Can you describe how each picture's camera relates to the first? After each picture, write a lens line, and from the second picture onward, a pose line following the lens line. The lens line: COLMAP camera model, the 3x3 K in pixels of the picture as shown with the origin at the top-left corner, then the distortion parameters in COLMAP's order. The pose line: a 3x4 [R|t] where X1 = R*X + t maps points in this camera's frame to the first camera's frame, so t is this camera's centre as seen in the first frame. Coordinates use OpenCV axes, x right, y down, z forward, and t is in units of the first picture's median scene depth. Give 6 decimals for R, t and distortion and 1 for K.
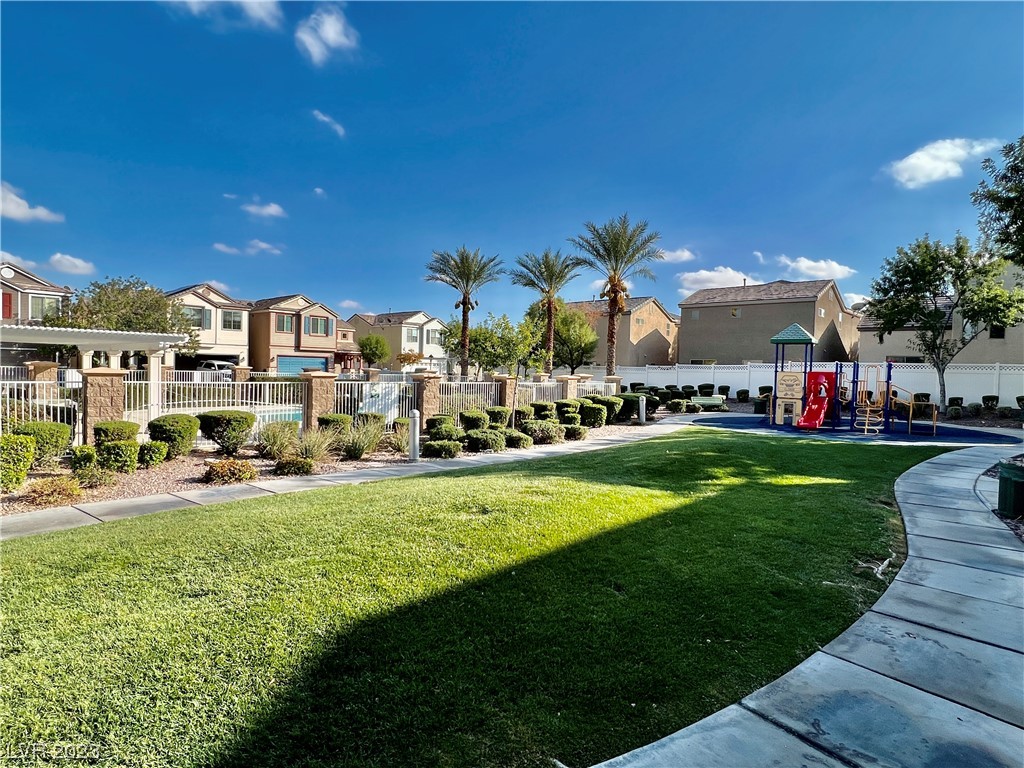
lens RADIAL K [[565.3, 0, 507.5], [0, 565.3, 387.2], [0, 0, 1]] dist [-0.001625, 0.003512]
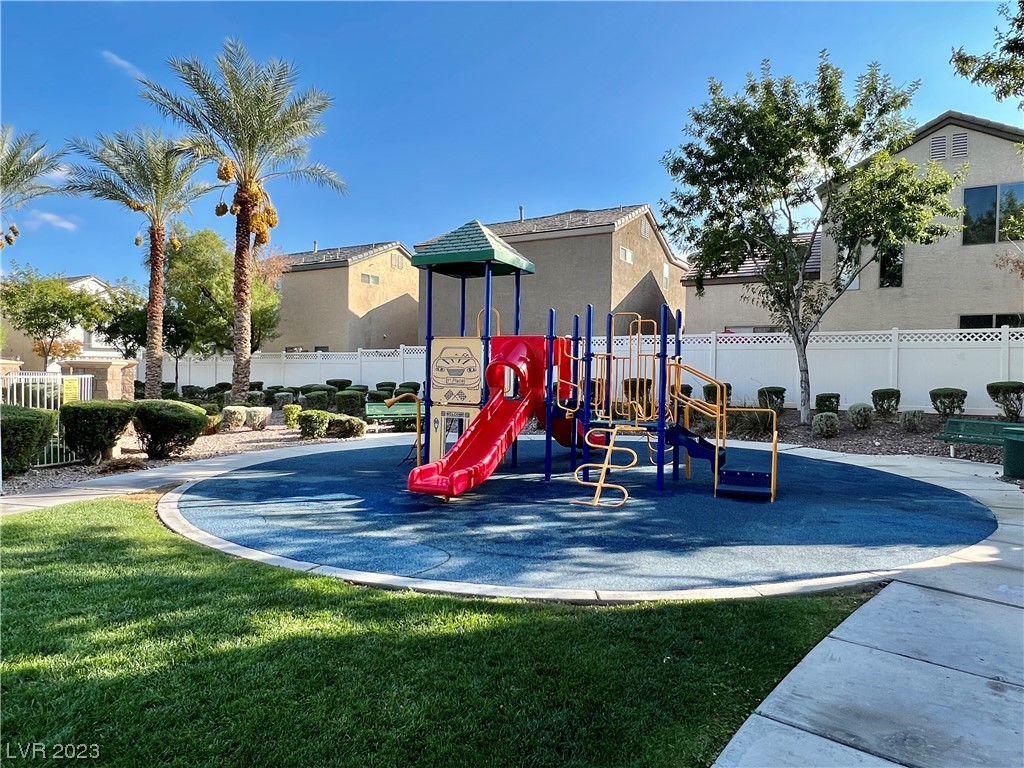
lens RADIAL K [[623.1, 0, 512.5], [0, 623.1, 381.9], [0, 0, 1]] dist [0.003853, -0.001381]
pose [[0.980769, -0.014385, 0.194640, 0.390791], [0.017428, 0.999751, -0.013930, 0.009779], [-0.194392, 0.017054, 0.980776, 0.485885]]
